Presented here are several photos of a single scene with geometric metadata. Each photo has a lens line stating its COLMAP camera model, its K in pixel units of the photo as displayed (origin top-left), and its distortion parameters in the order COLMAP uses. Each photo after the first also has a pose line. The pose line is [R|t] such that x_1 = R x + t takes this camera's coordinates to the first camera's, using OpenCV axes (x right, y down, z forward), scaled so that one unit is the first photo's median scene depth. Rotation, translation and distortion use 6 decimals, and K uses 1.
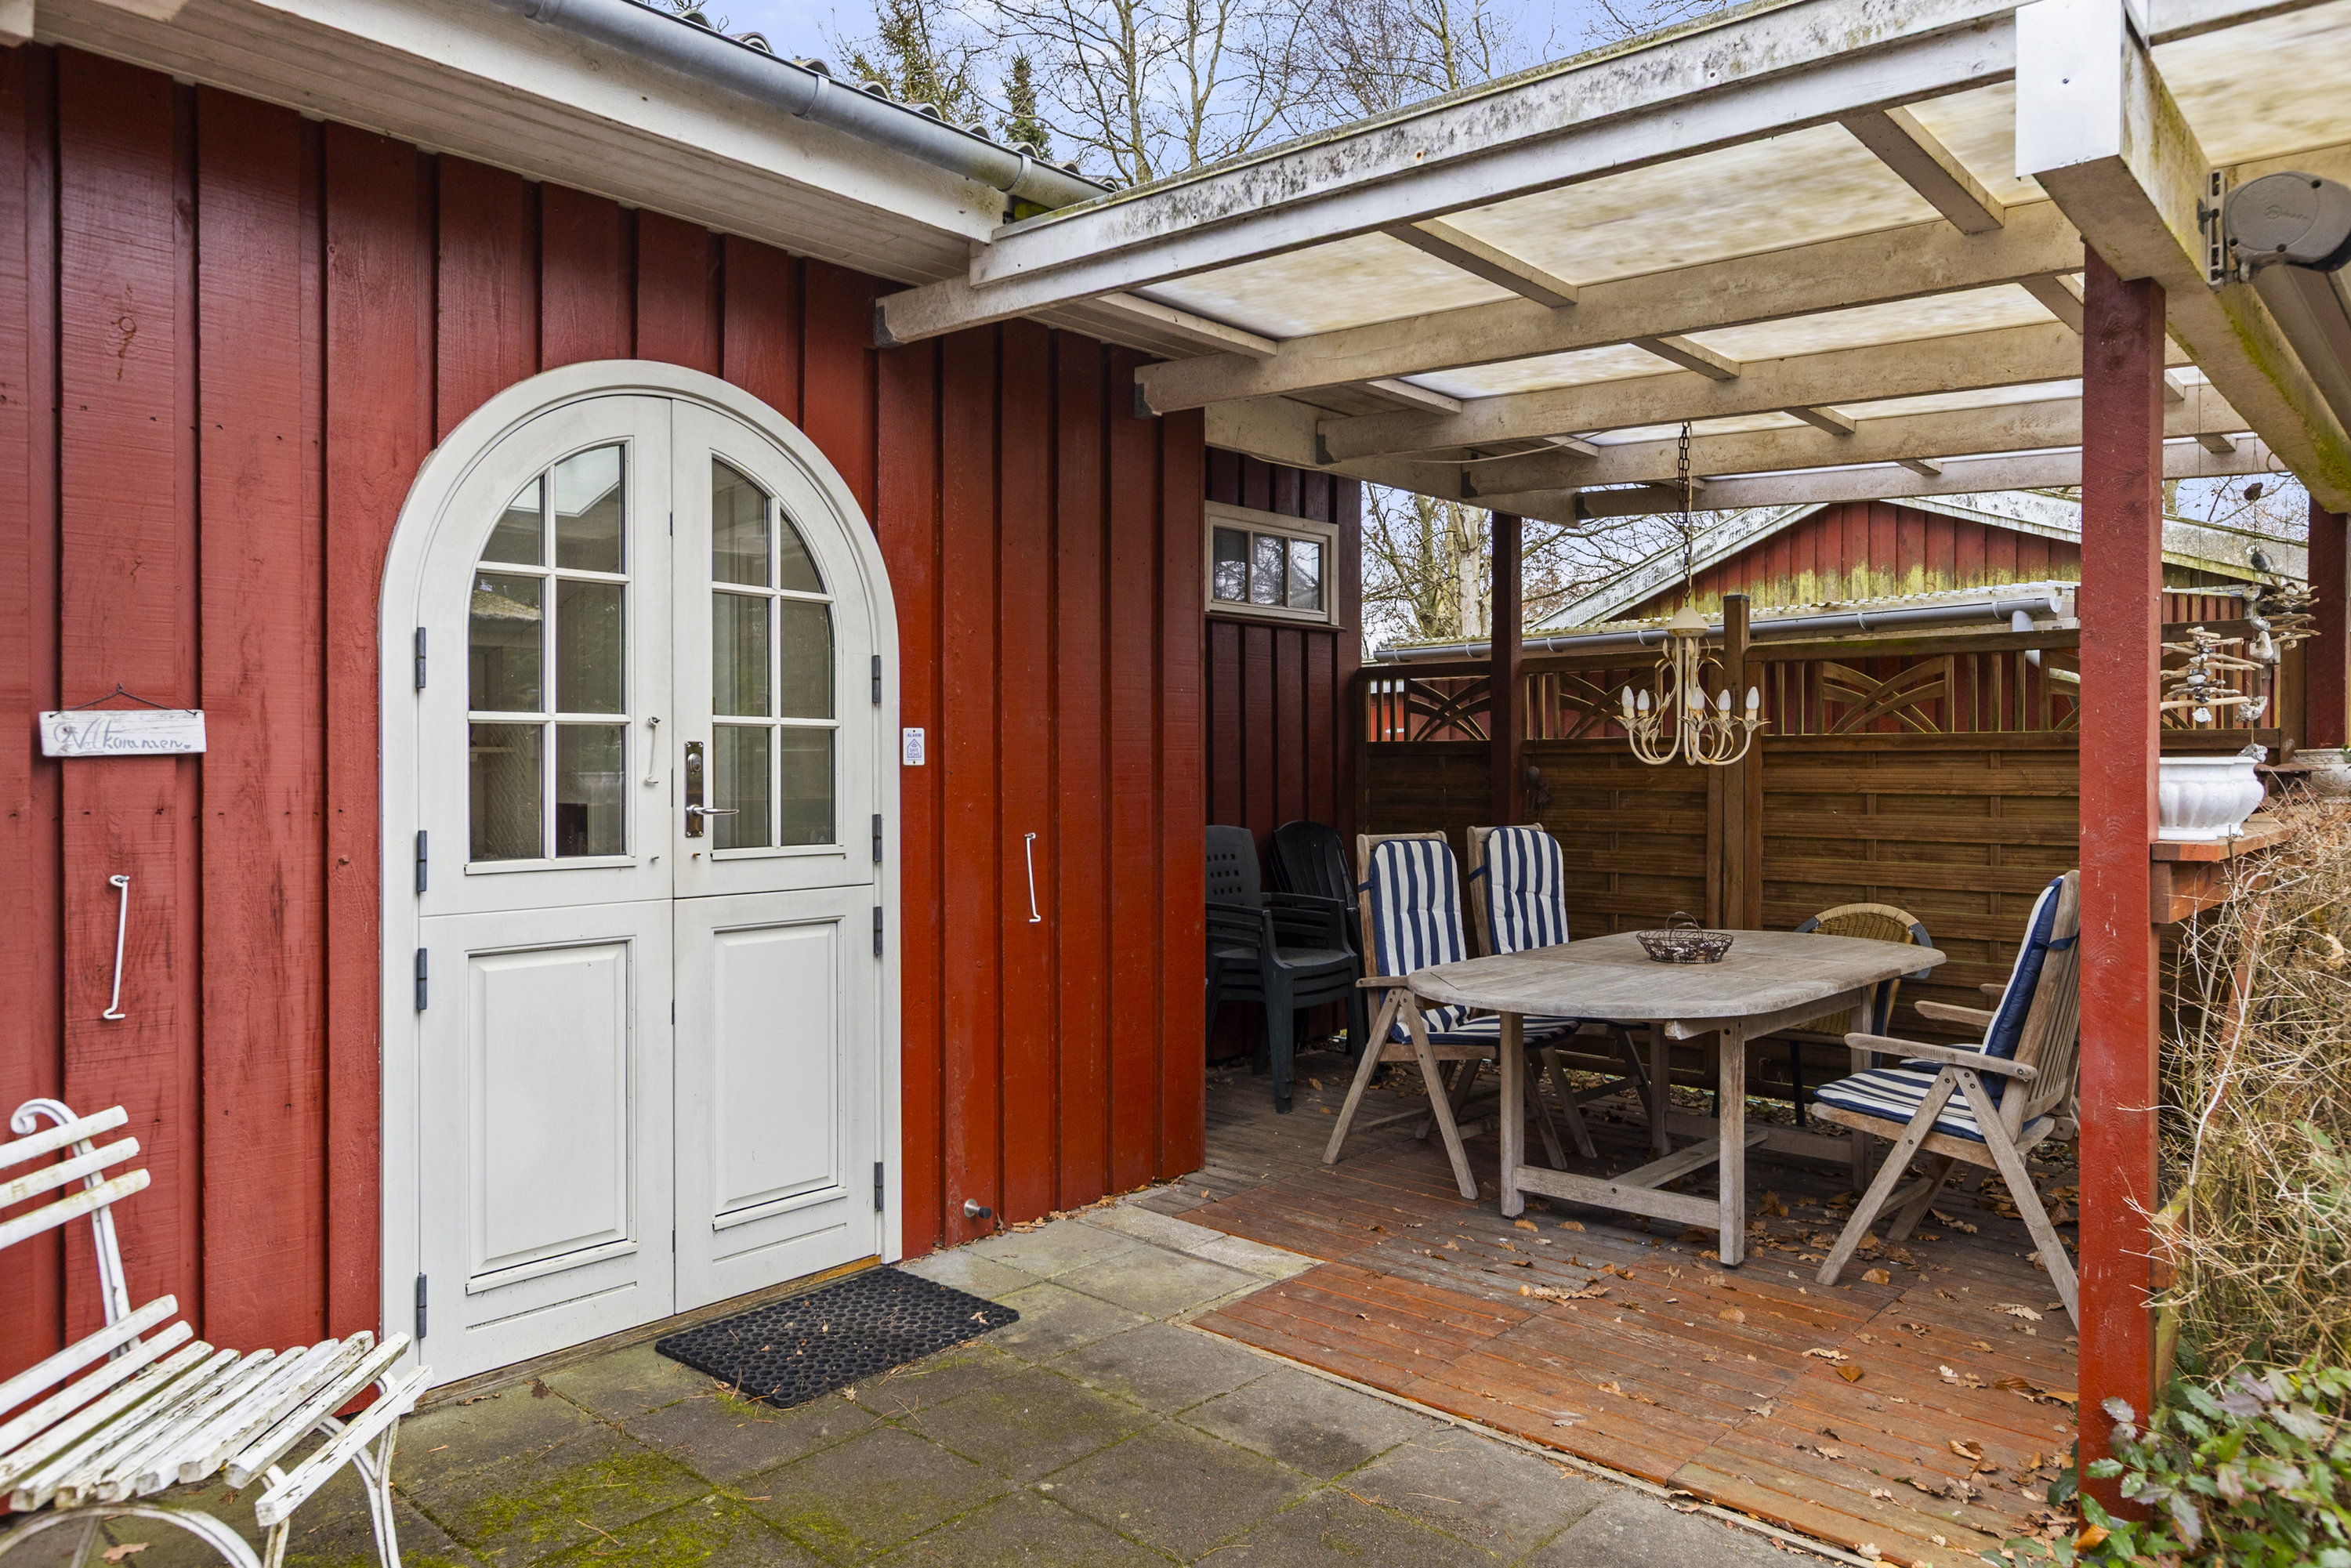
lens RADIAL K [[1540.9, 0, 1177.0], [0, 1540.9, 772.7], [0, 0, 1]] dist [0.002931, 0.001241]
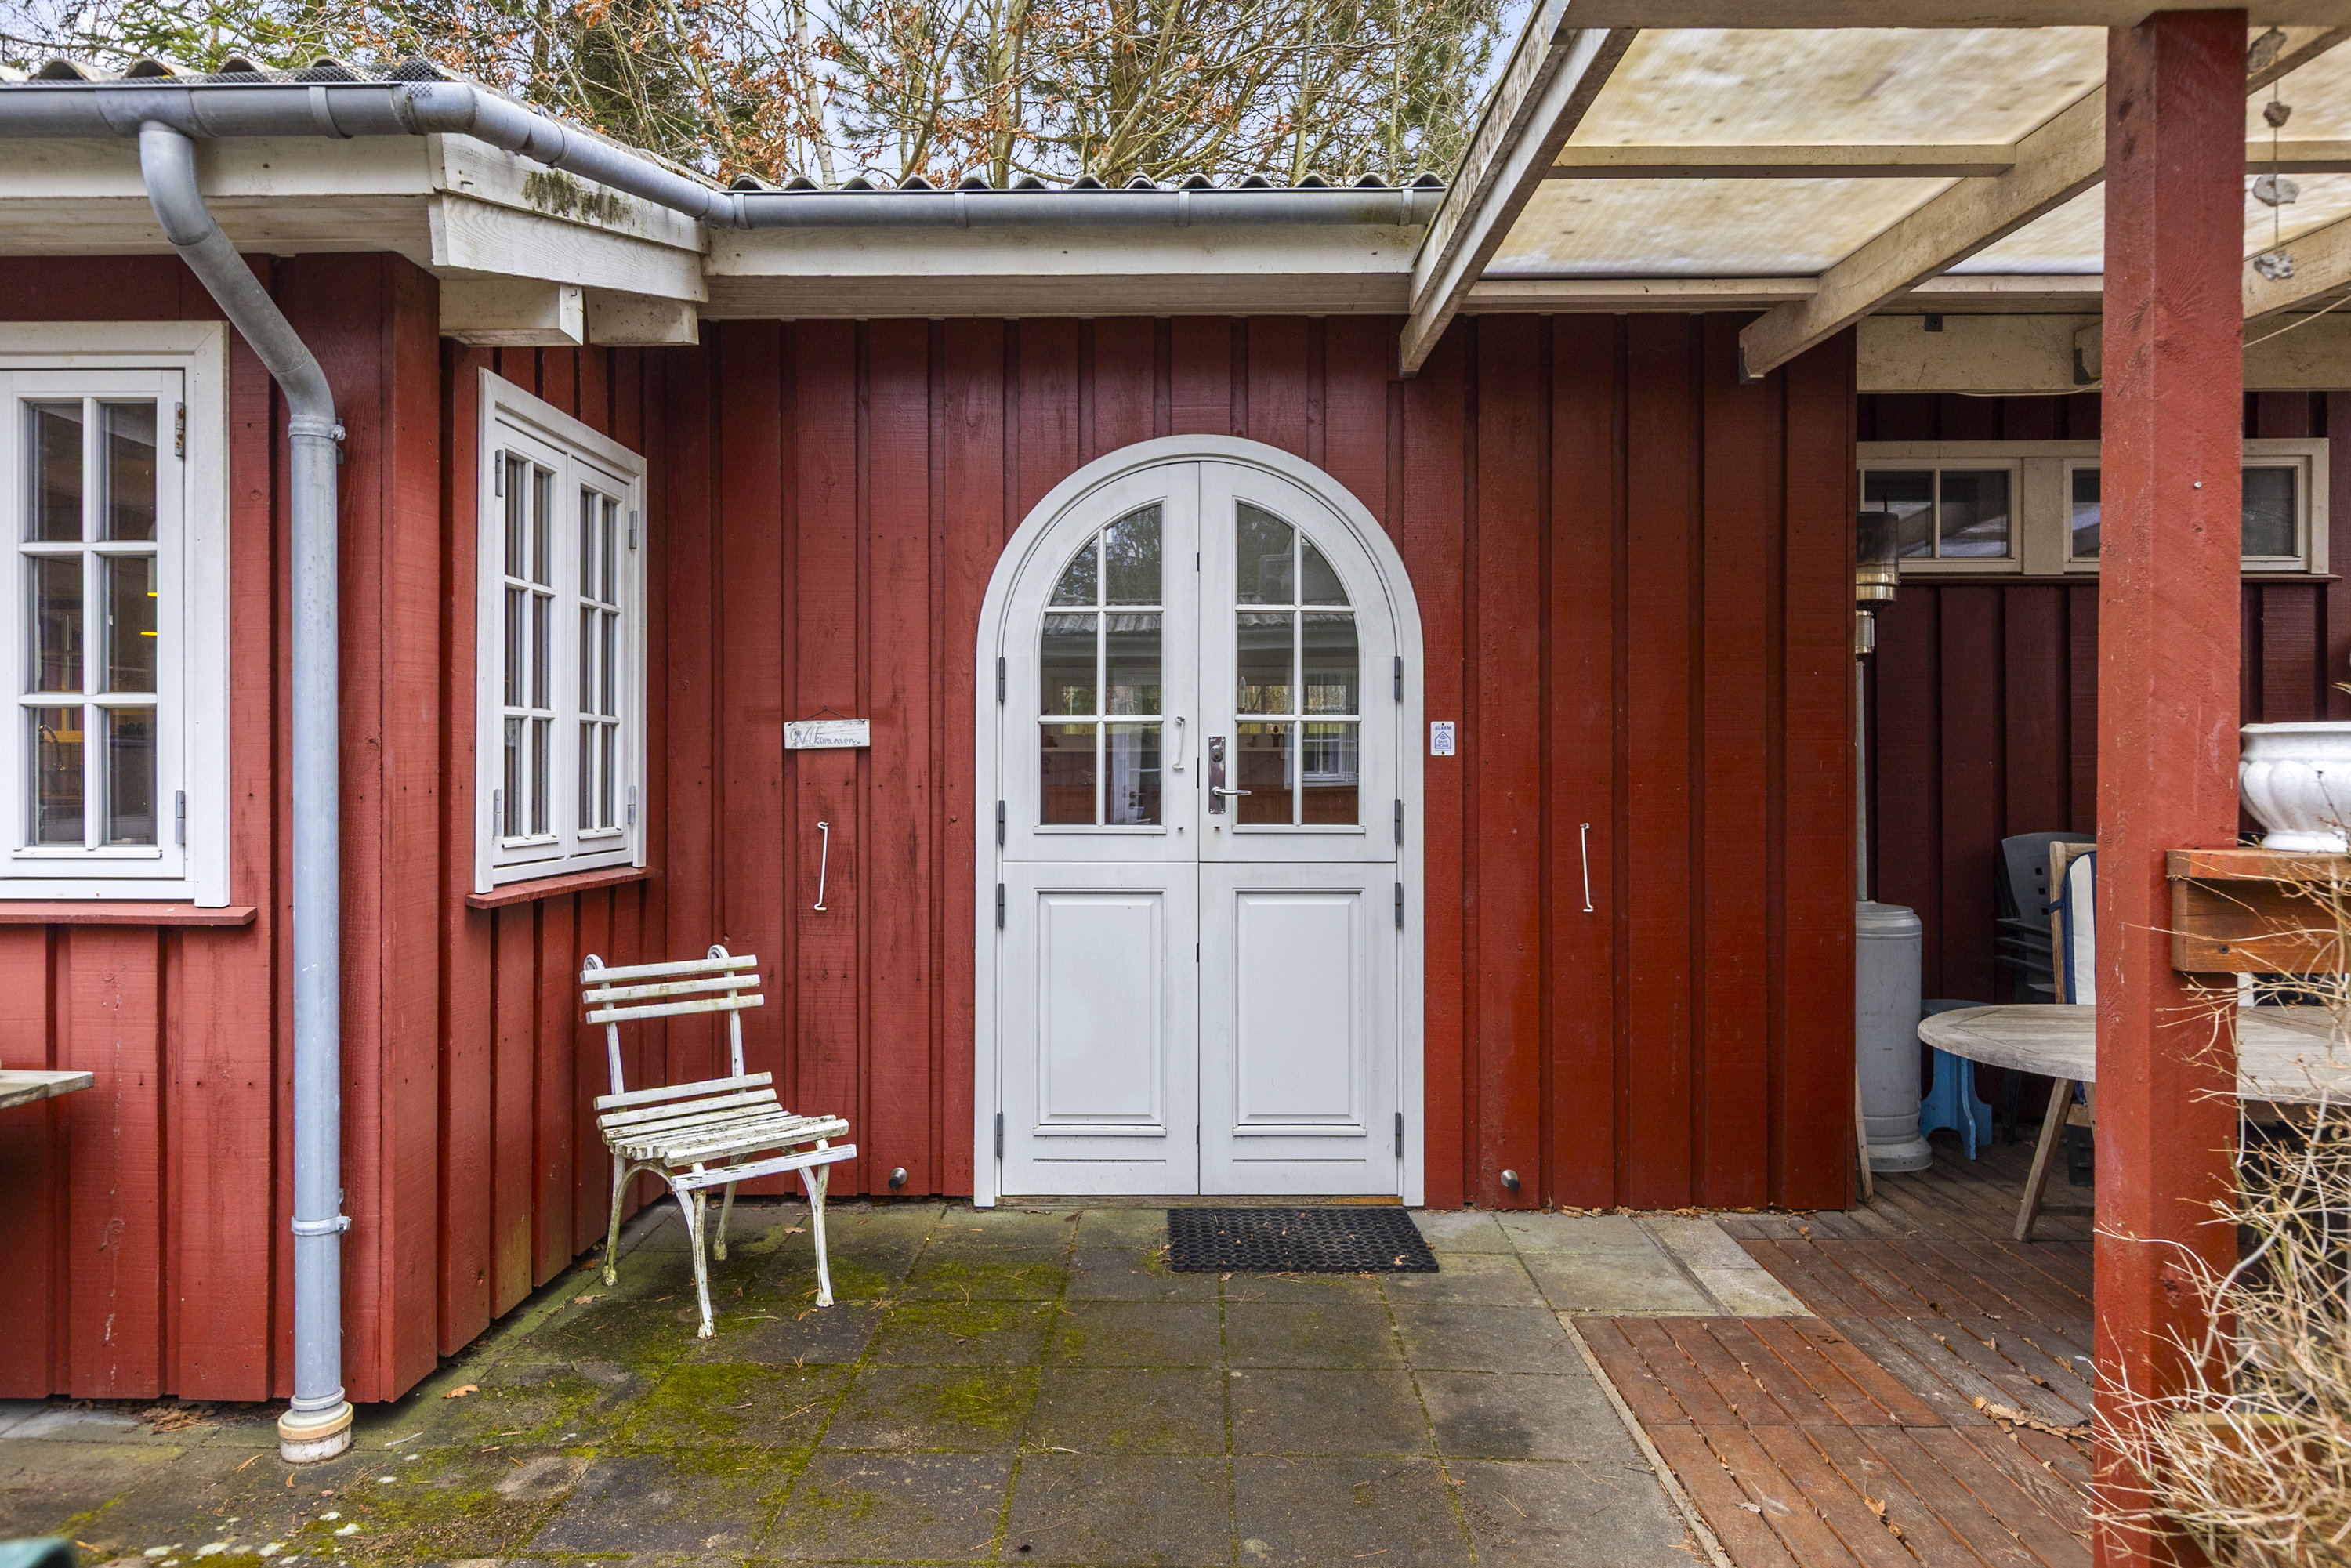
lens RADIAL K [[1561.6, 0, 1175.5], [0, 1561.6, 784.0], [0, 0, 1]] dist [-0.000059, -0.000747]
pose [[0.652002, 0.008622, -0.758169, 0.606326], [-0.006150, 0.999963, 0.006083, 0.010743], [0.758193, 0.000696, 0.652030, 0.158230]]
